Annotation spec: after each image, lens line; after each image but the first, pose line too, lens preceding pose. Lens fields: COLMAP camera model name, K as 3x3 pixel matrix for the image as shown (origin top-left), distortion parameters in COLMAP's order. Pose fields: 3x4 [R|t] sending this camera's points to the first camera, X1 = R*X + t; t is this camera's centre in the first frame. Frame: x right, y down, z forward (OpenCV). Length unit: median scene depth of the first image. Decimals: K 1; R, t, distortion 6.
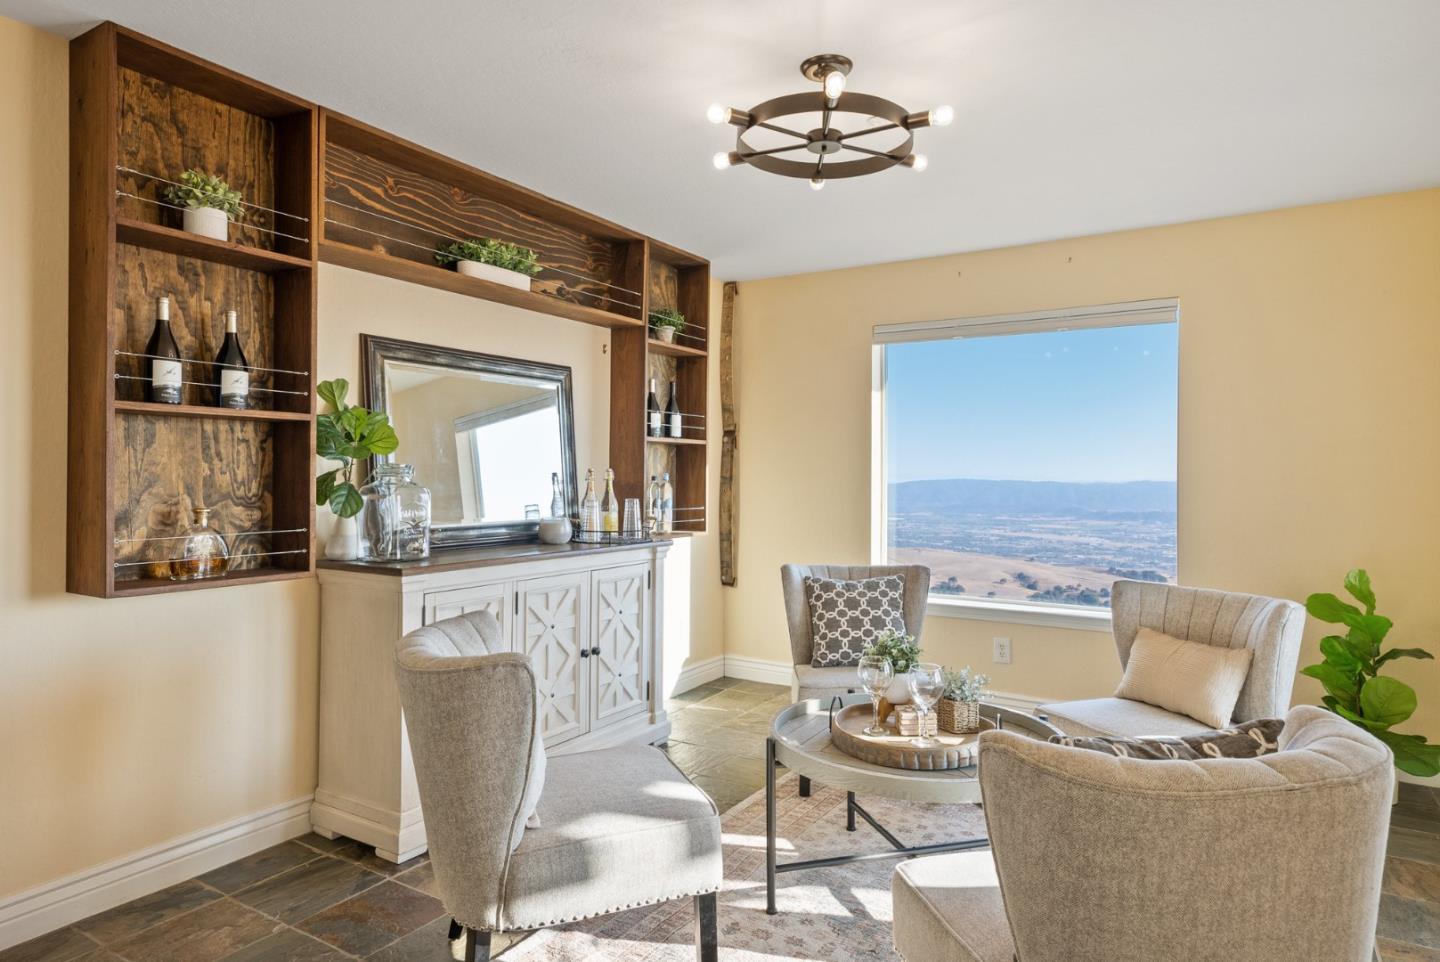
lens RADIAL K [[828.4, 0, 721.0], [0, 828.4, 478.4], [0, 0, 1]] dist [0.001372, 0.005383]
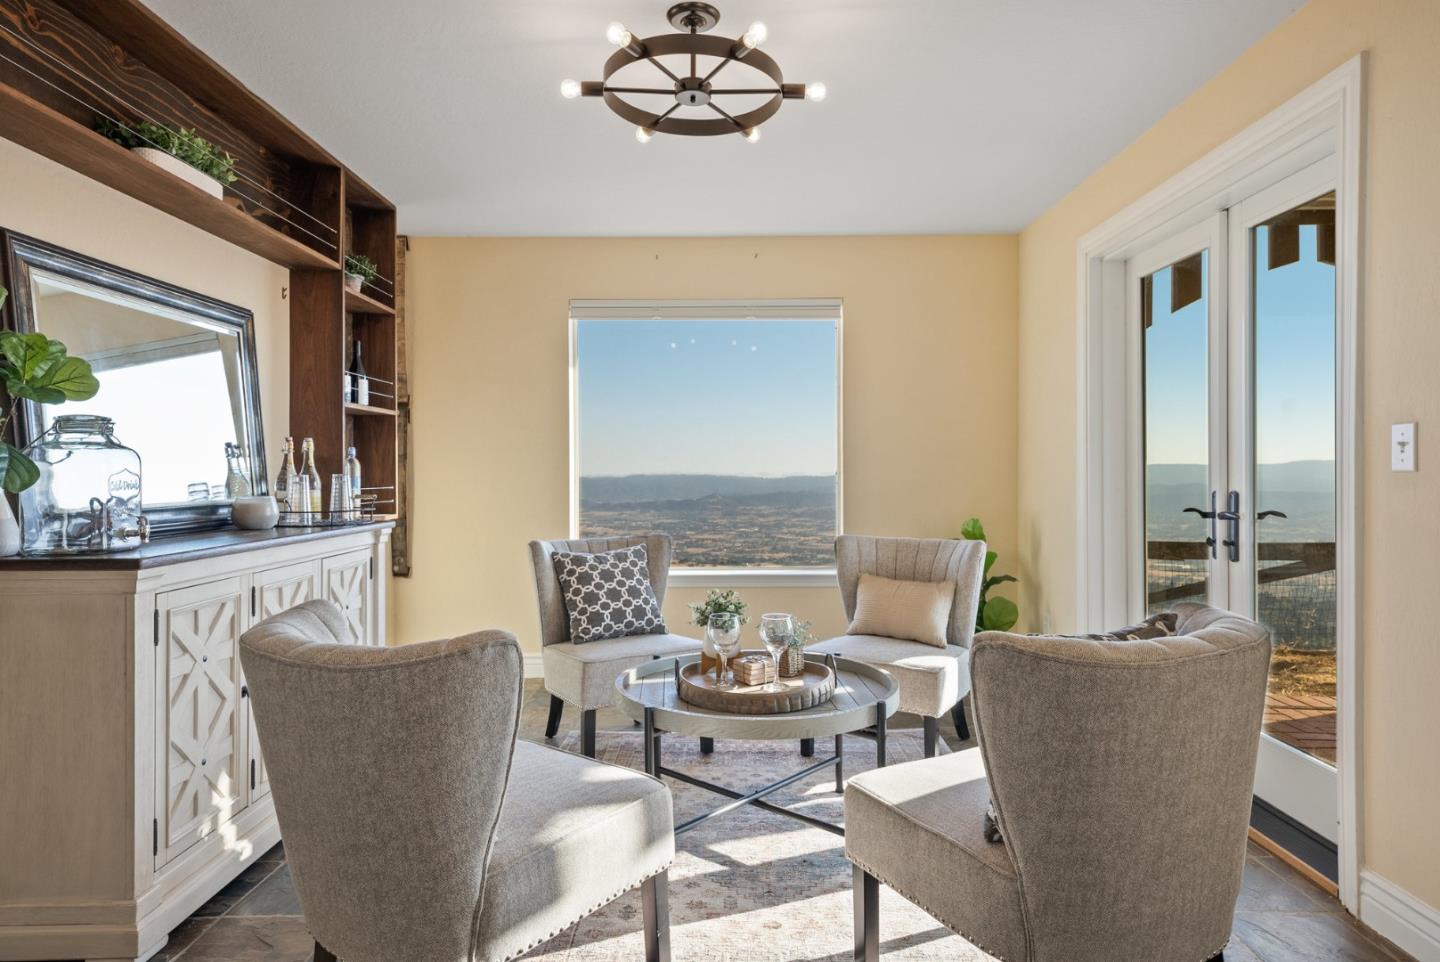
lens RADIAL K [[828.4, 0, 721.2], [0, 828.4, 477.2], [0, 0, 1]] dist [0.001372, 0.005383]
pose [[0.854601, -0.014614, 0.519079, -0.257383], [0.011348, 0.999891, 0.009467, 0.029356], [-0.519161, -0.002200, 0.854674, 0.099448]]
